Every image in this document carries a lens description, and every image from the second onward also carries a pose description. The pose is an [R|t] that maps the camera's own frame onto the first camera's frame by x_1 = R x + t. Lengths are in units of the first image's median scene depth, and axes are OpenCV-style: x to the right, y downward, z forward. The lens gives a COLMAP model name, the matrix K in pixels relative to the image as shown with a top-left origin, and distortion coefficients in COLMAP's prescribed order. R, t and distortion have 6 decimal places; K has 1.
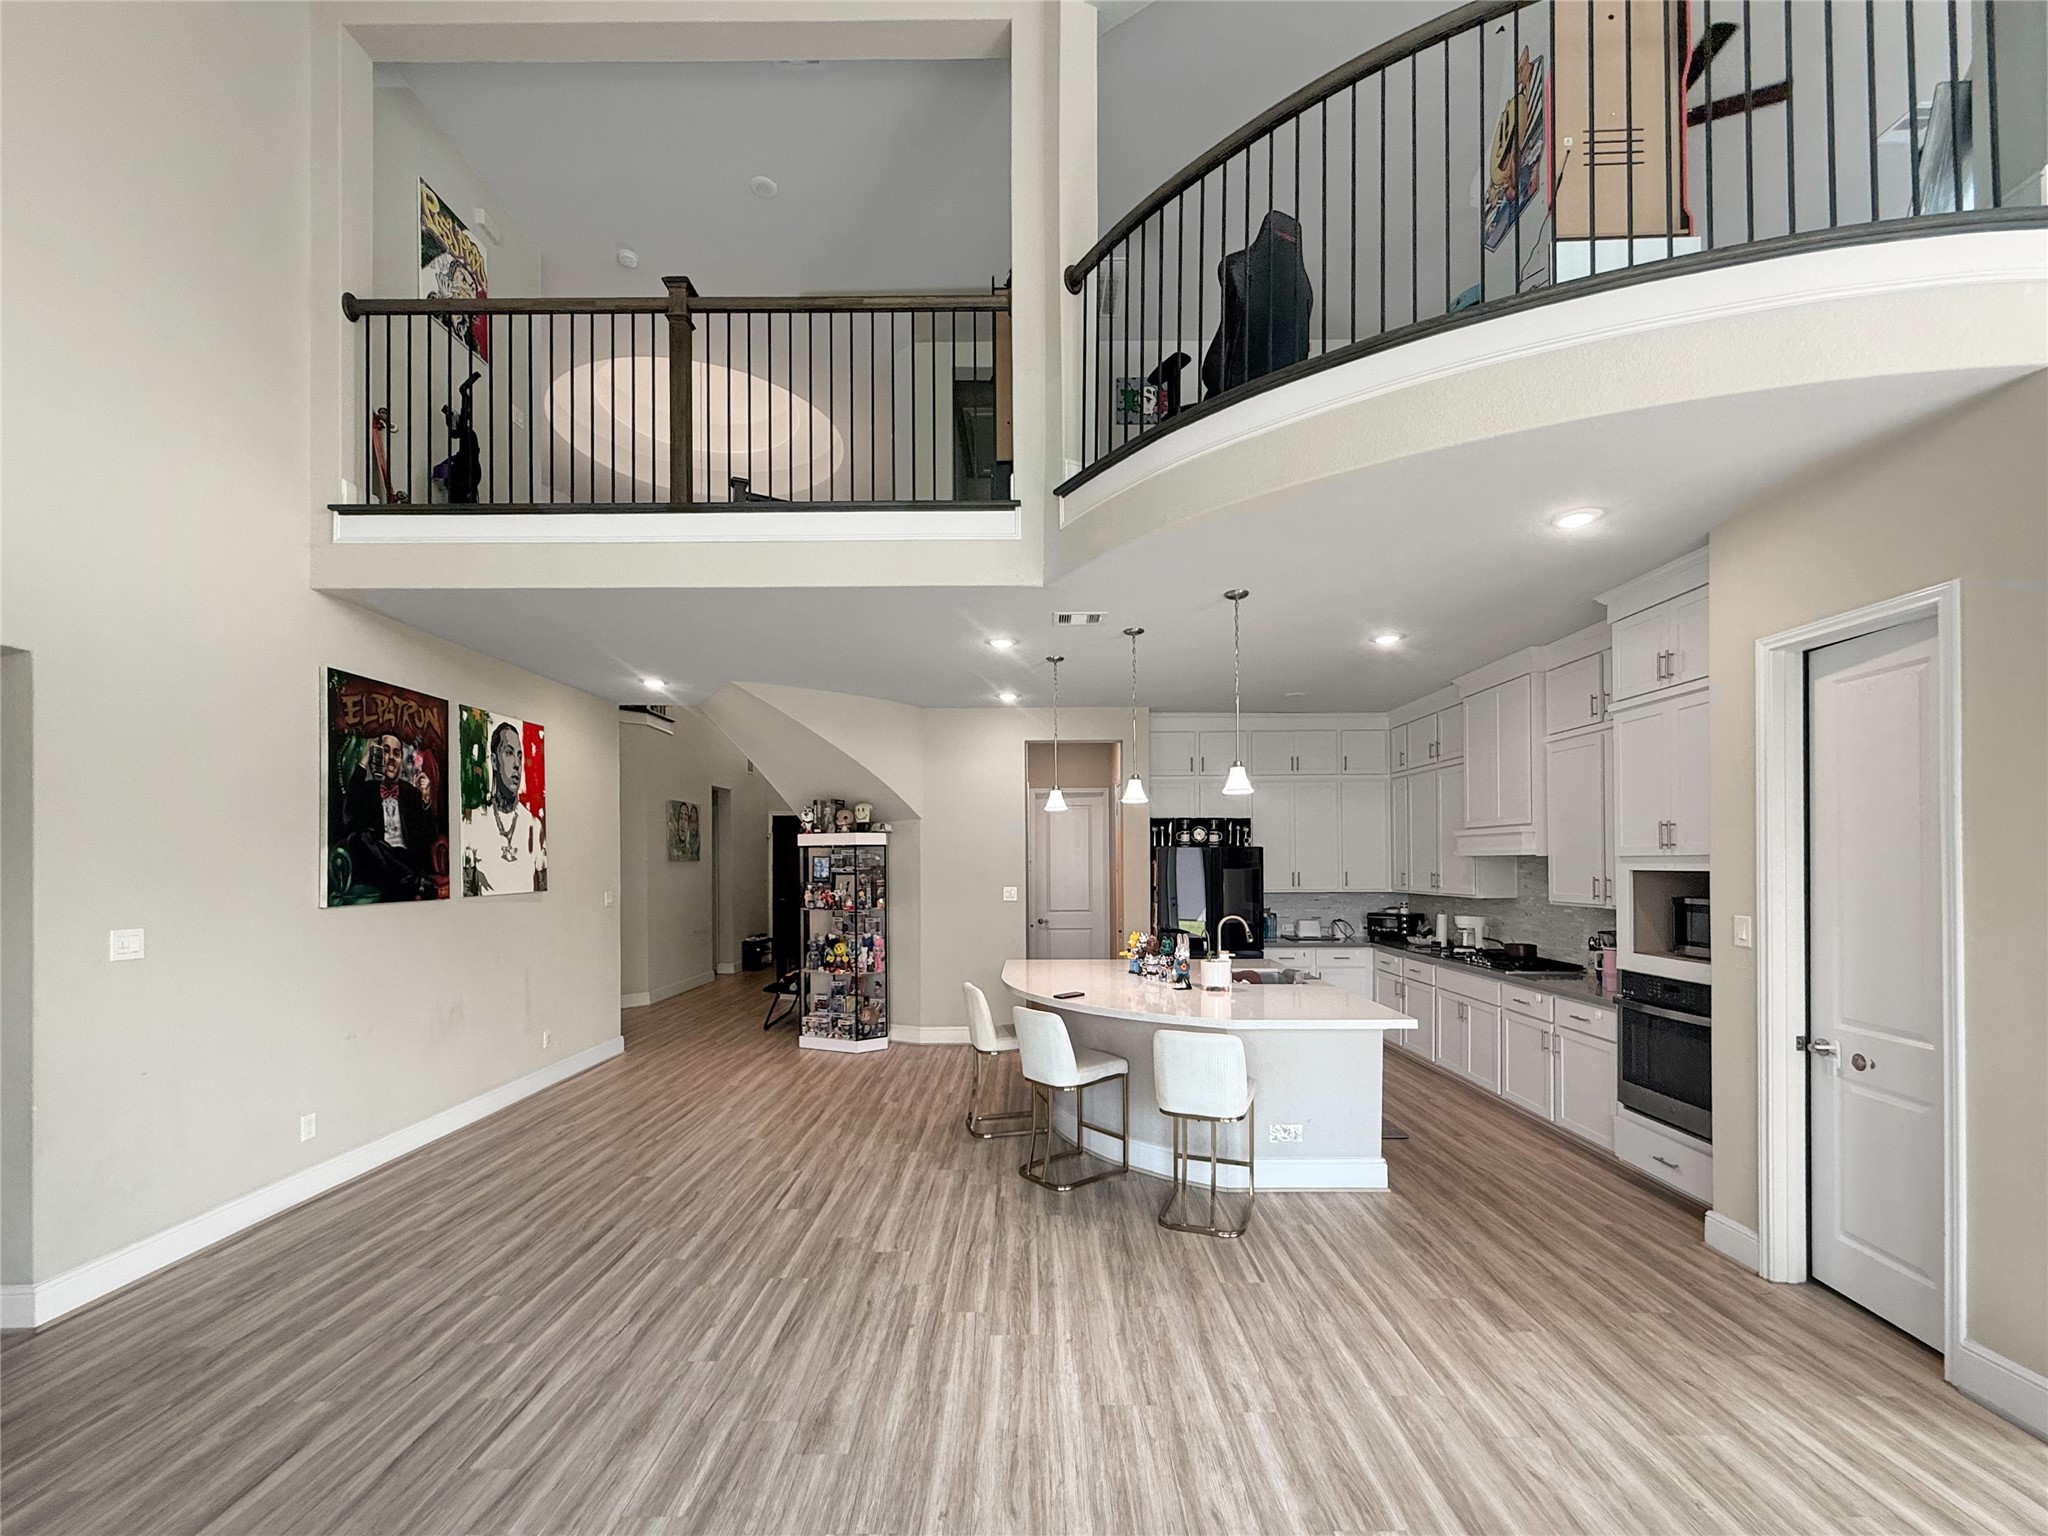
lens RADIAL K [[856.3, 0, 1026.4], [0, 856.3, 856.6], [0, 0, 1]] dist [-0.001112, -0.000058]
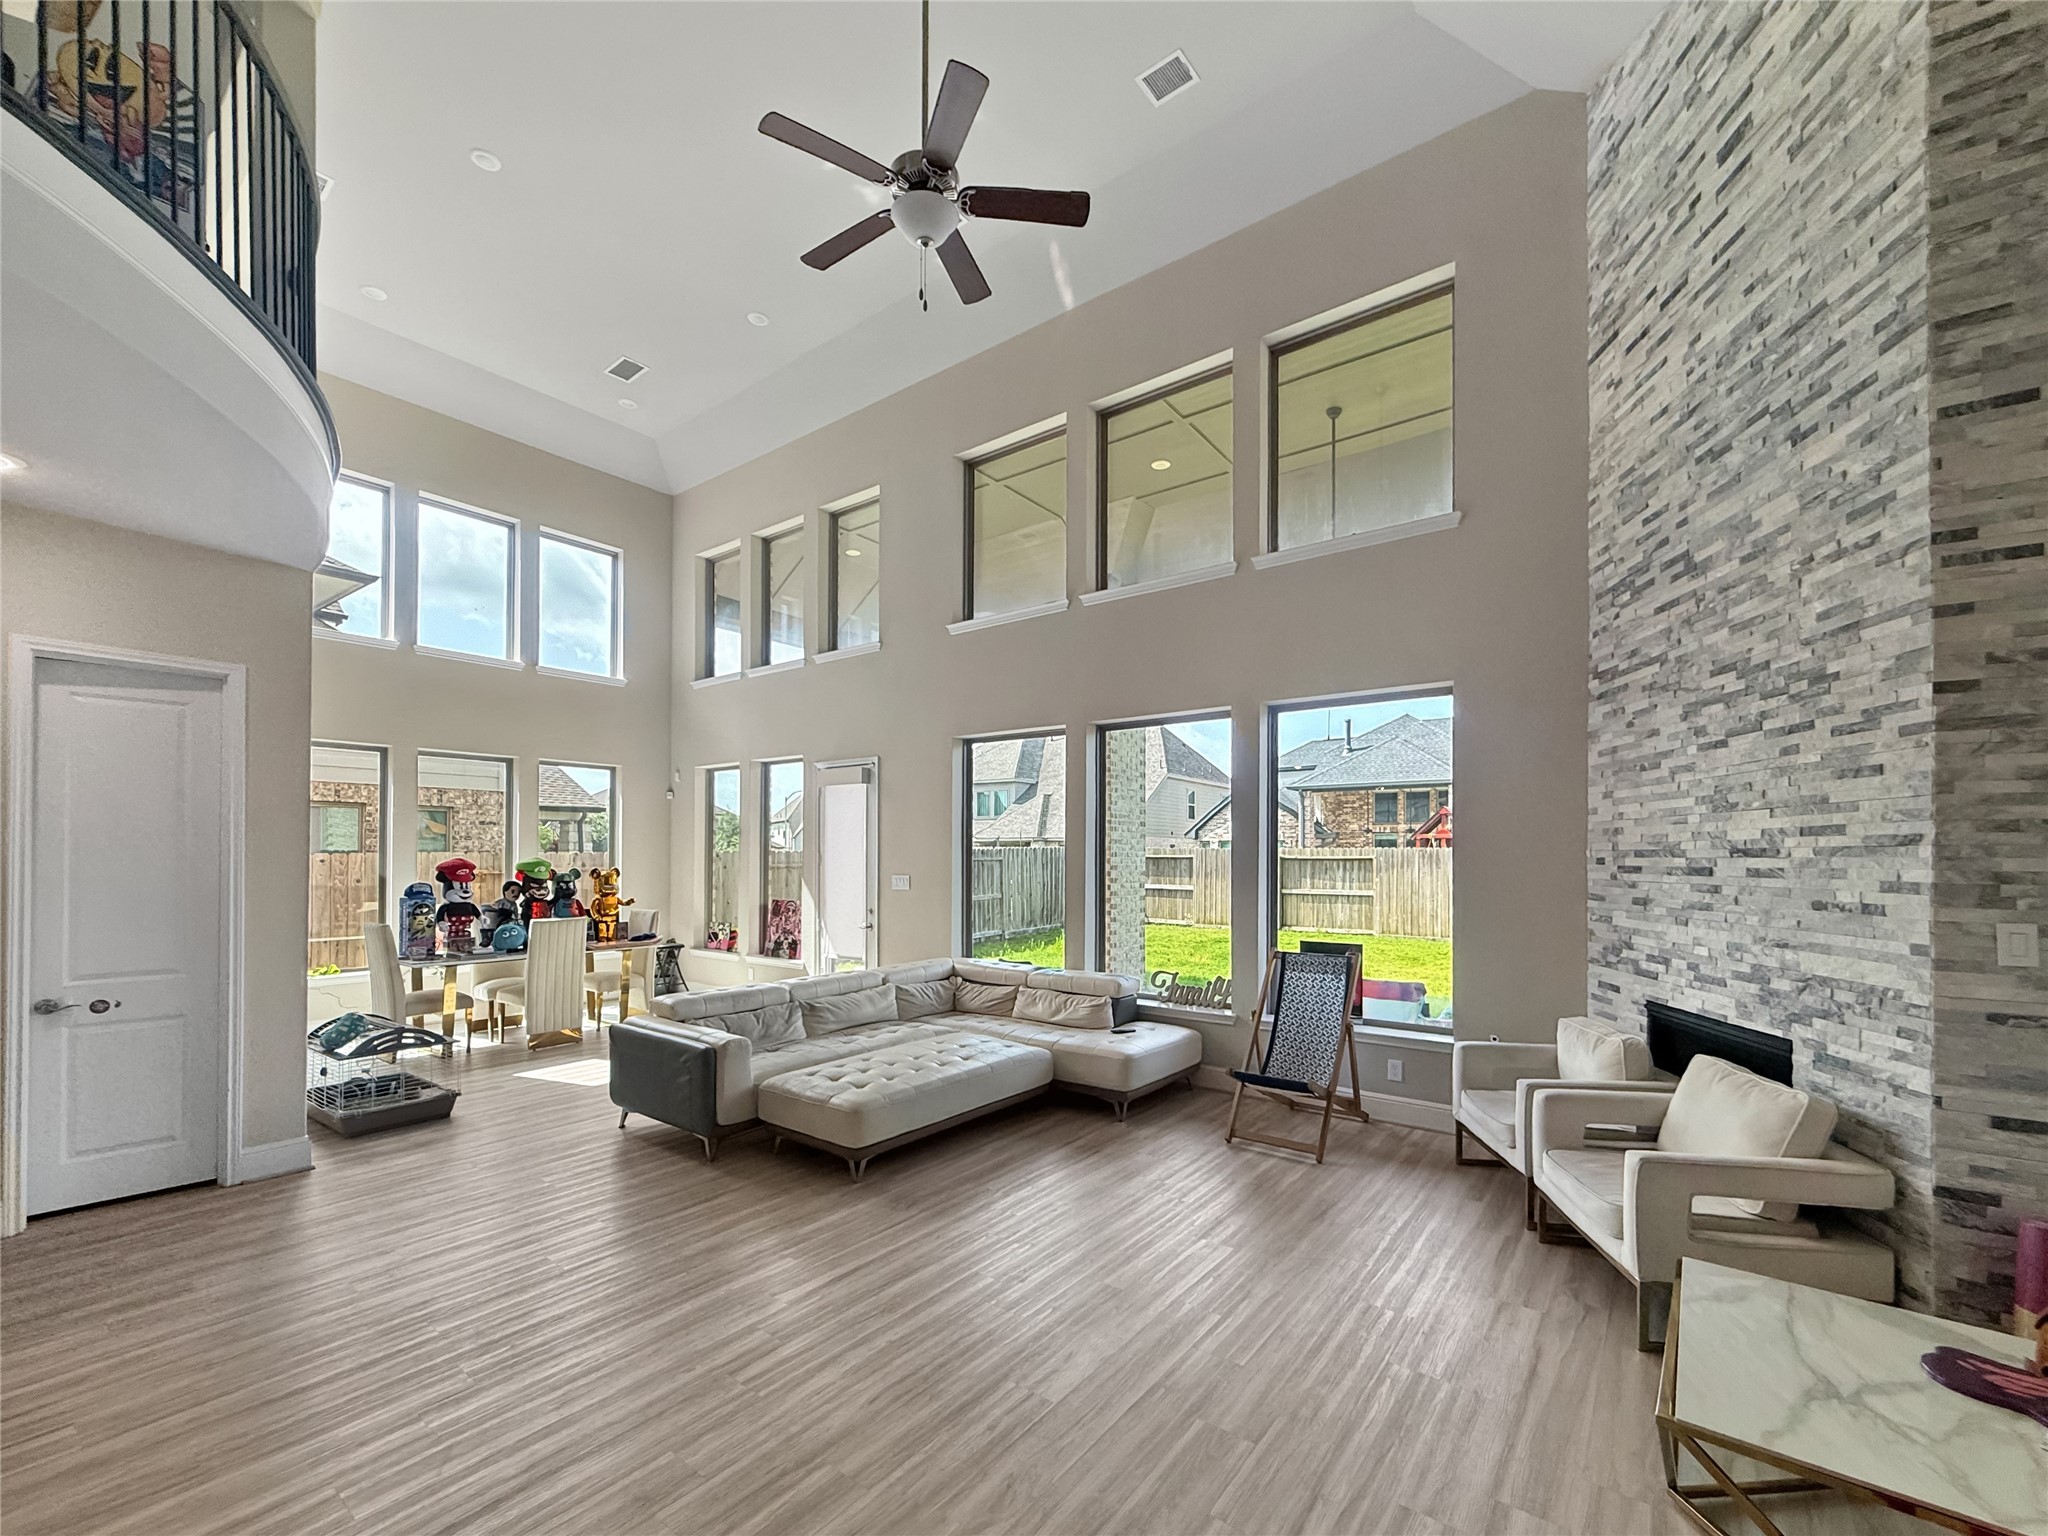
lens RADIAL K [[853.7, 0, 1023.6], [0, 853.7, 845.1], [0, 0, 1]] dist [0.000978, -0.000365]
pose [[-0.792722, 0.011263, 0.609480, -0.482960], [-0.001269, 0.999797, -0.020126, 0.016681], [-0.609583, -0.016727, -0.792546, 0.664507]]
